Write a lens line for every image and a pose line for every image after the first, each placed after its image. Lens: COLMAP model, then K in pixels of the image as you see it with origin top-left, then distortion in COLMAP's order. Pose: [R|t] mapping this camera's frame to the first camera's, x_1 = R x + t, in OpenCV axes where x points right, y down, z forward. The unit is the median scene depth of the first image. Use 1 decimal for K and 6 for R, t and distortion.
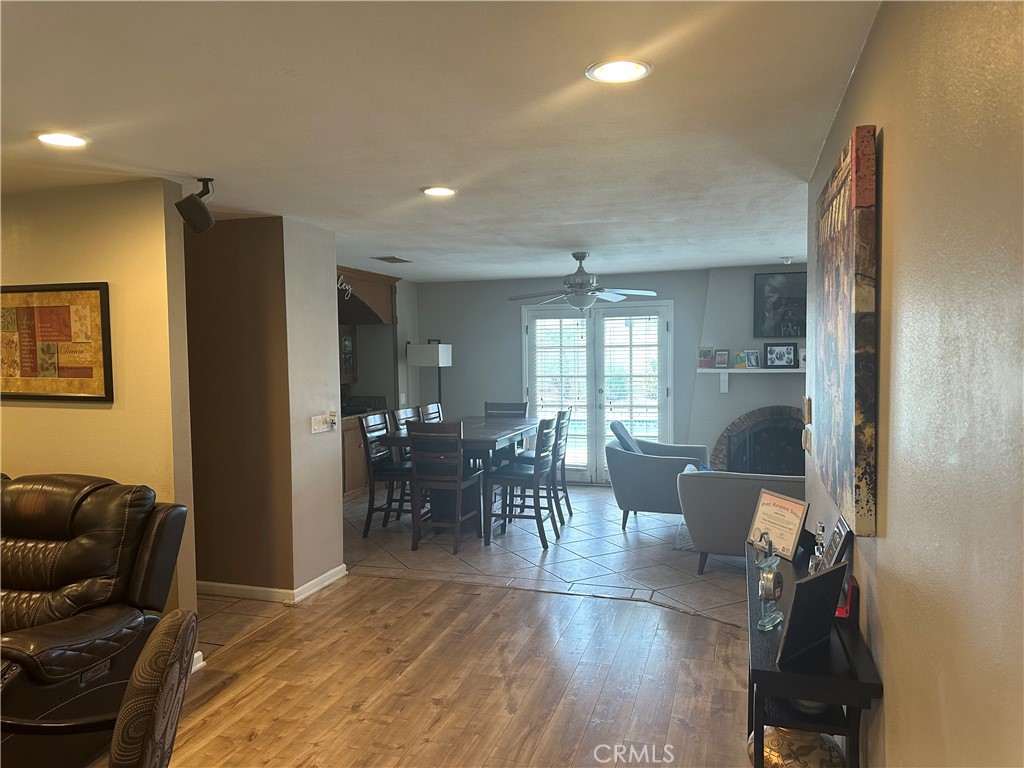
lens RADIAL K [[728.3, 0, 512.4], [0, 728.3, 382.8], [0, 0, 1]] dist [-0.002414, 0.000948]
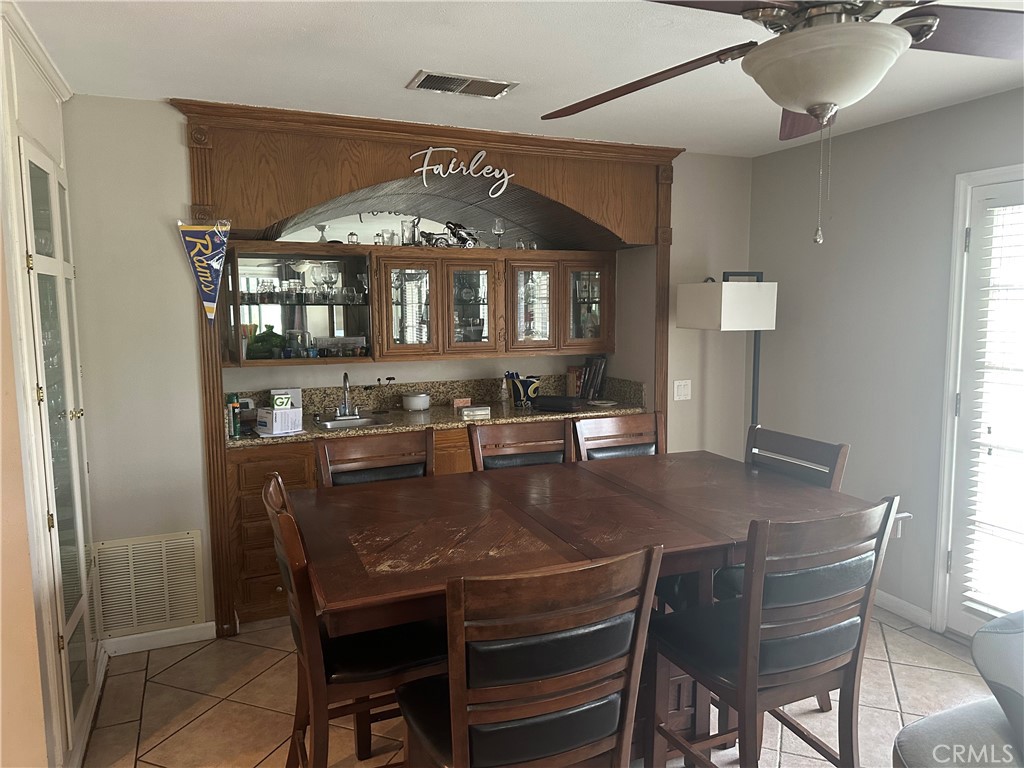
lens RADIAL K [[728.3, 0, 510.9], [0, 728.3, 384.0], [0, 0, 1]] dist [-0.002414, 0.000948]
pose [[0.638218, 0.091478, -0.764401, 0.144745], [-0.032525, 0.995233, 0.091947, -0.023129], [0.769168, -0.033821, 0.638151, 0.515400]]
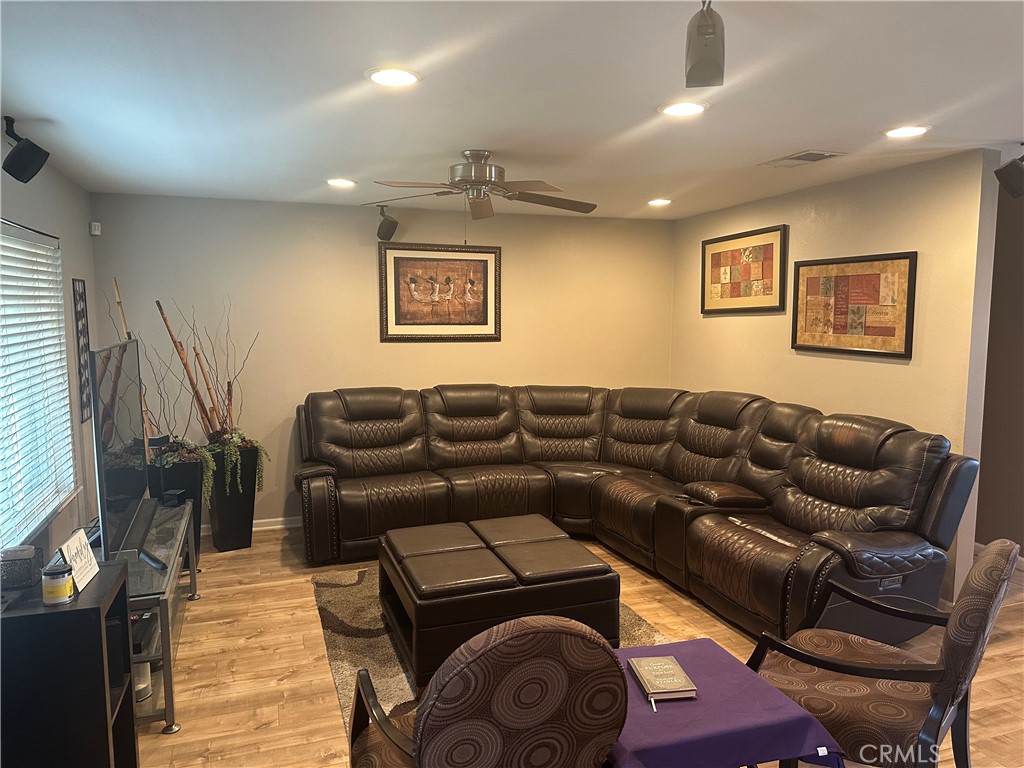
lens RADIAL K [[728.3, 0, 513.0], [0, 728.3, 389.2], [0, 0, 1]] dist [-0.002414, 0.000948]
pose [[0.595942, 0.095761, -0.797297, -0.017108], [-0.048372, 0.995342, 0.083391, 0.010397], [0.801569, -0.011129, 0.597798, -0.186254]]
